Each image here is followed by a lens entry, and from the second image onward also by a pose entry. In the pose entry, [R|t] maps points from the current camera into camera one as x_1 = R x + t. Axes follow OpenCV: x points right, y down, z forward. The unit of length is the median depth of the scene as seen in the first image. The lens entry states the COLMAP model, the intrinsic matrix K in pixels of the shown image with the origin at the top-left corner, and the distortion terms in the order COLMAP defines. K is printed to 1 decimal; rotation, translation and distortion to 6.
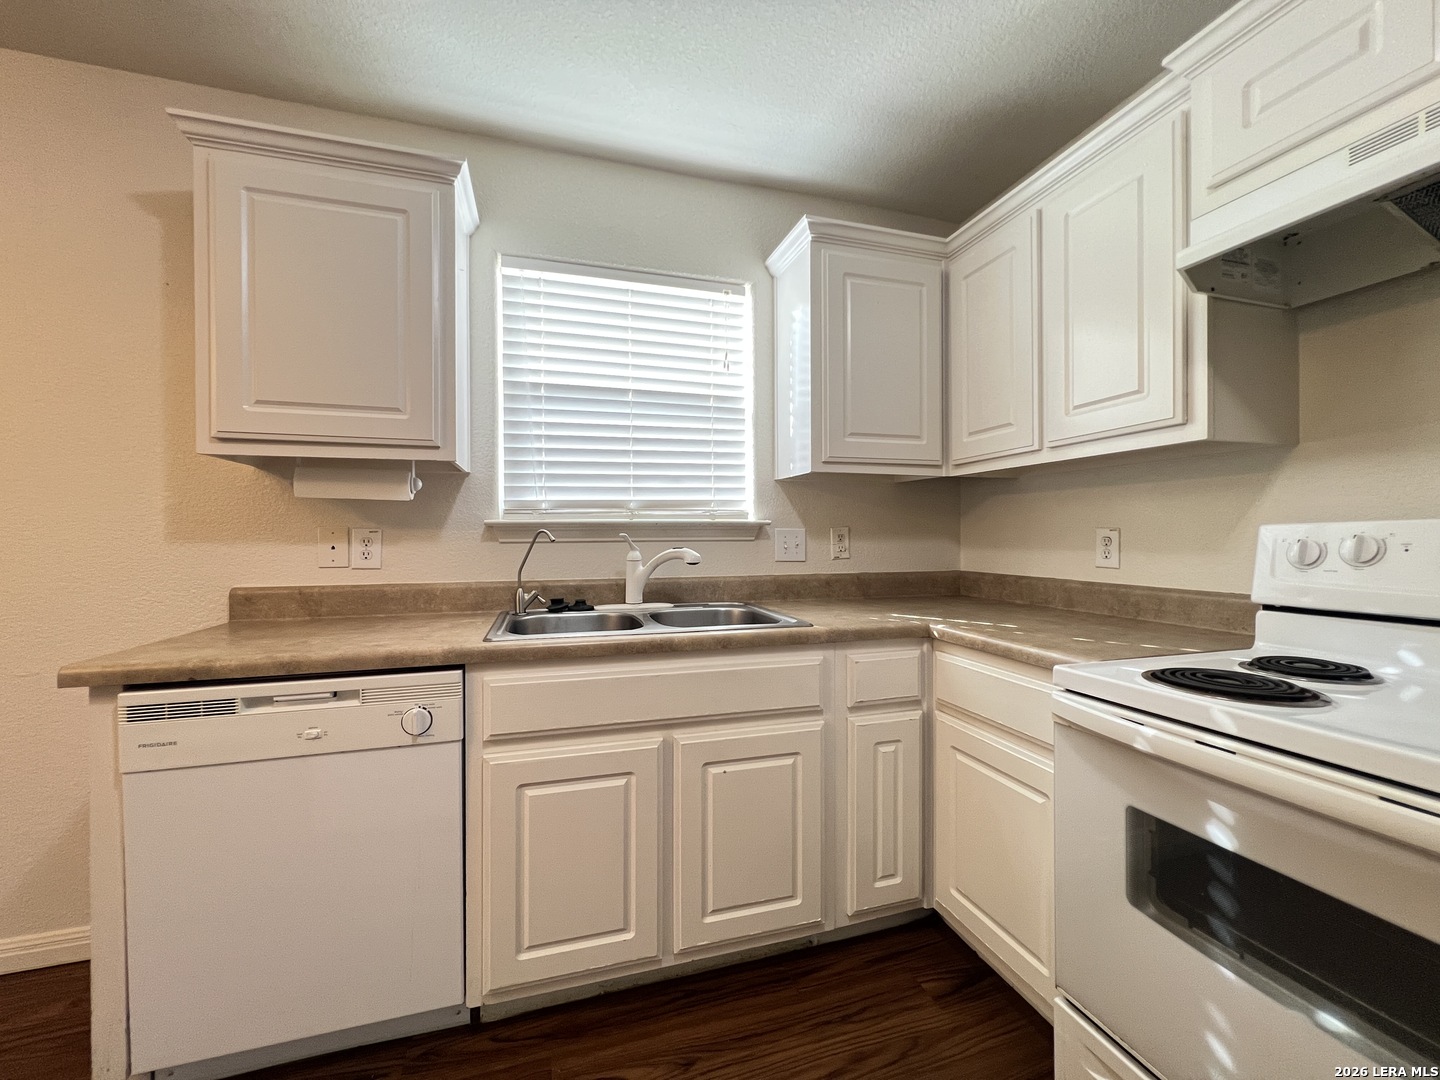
lens RADIAL K [[577.9, 0, 718.2], [0, 577.9, 537.2], [0, 0, 1]] dist [0.000281, 0.000090]
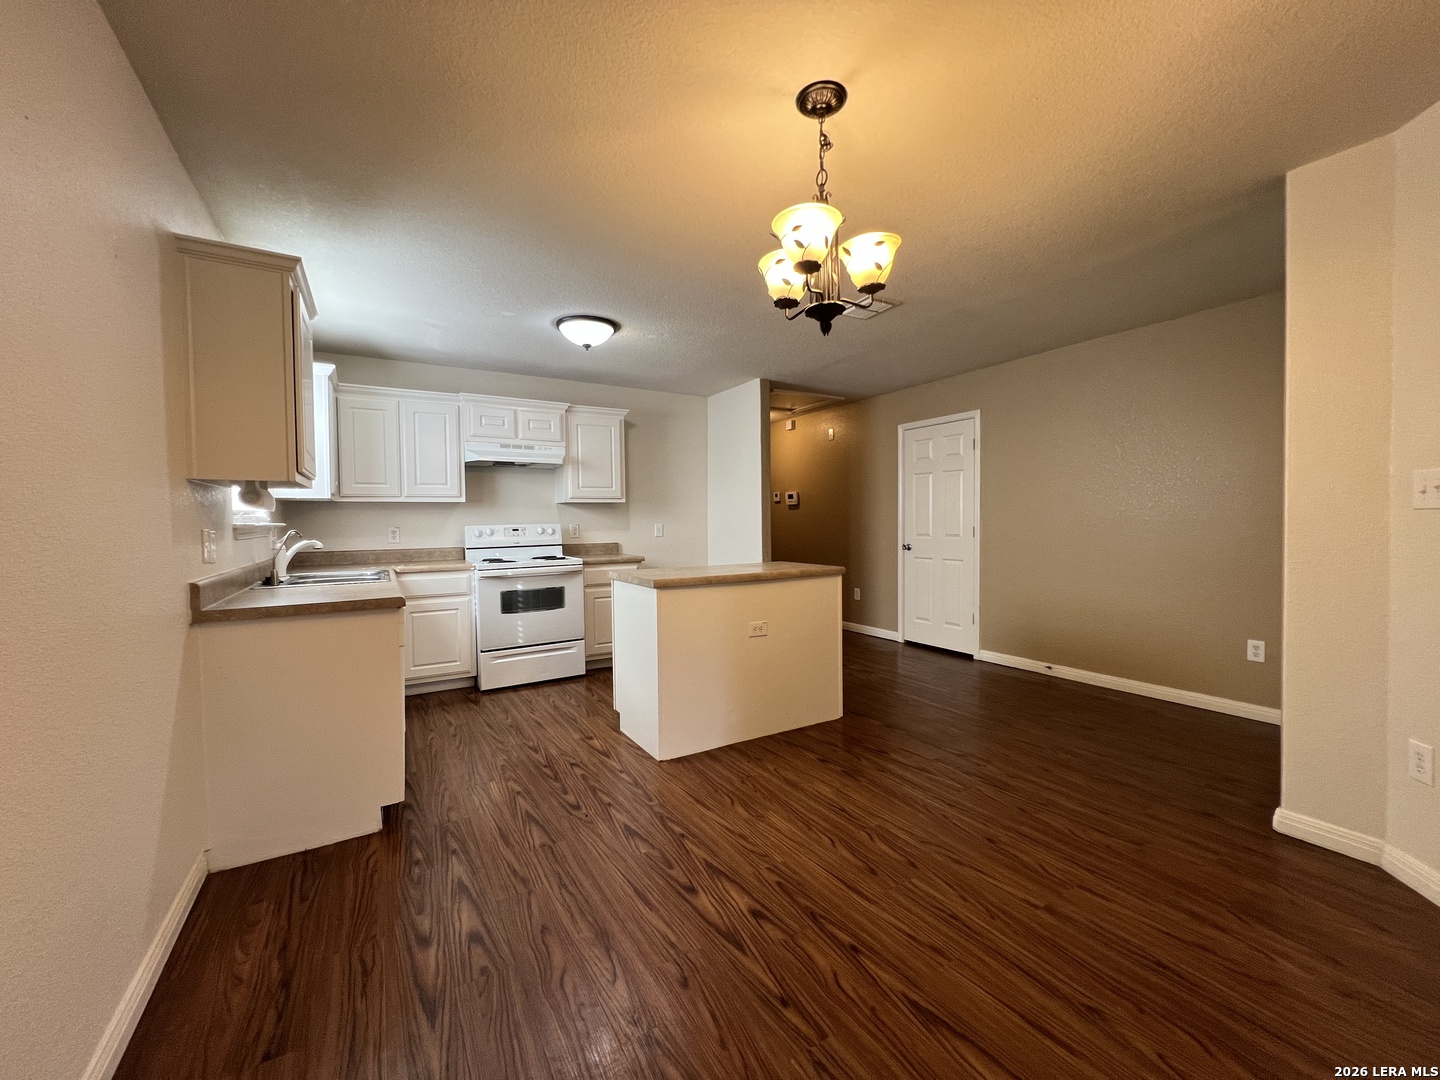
lens RADIAL K [[579.3, 0, 717.3], [0, 579.3, 539.1], [0, 0, 1]] dist [-0.001576, 0.000408]
pose [[-0.235039, -0.025162, 0.971660, -2.353634], [0.016186, 0.999425, 0.029797, -0.017757], [-0.971851, 0.022731, -0.234496, 0.262014]]
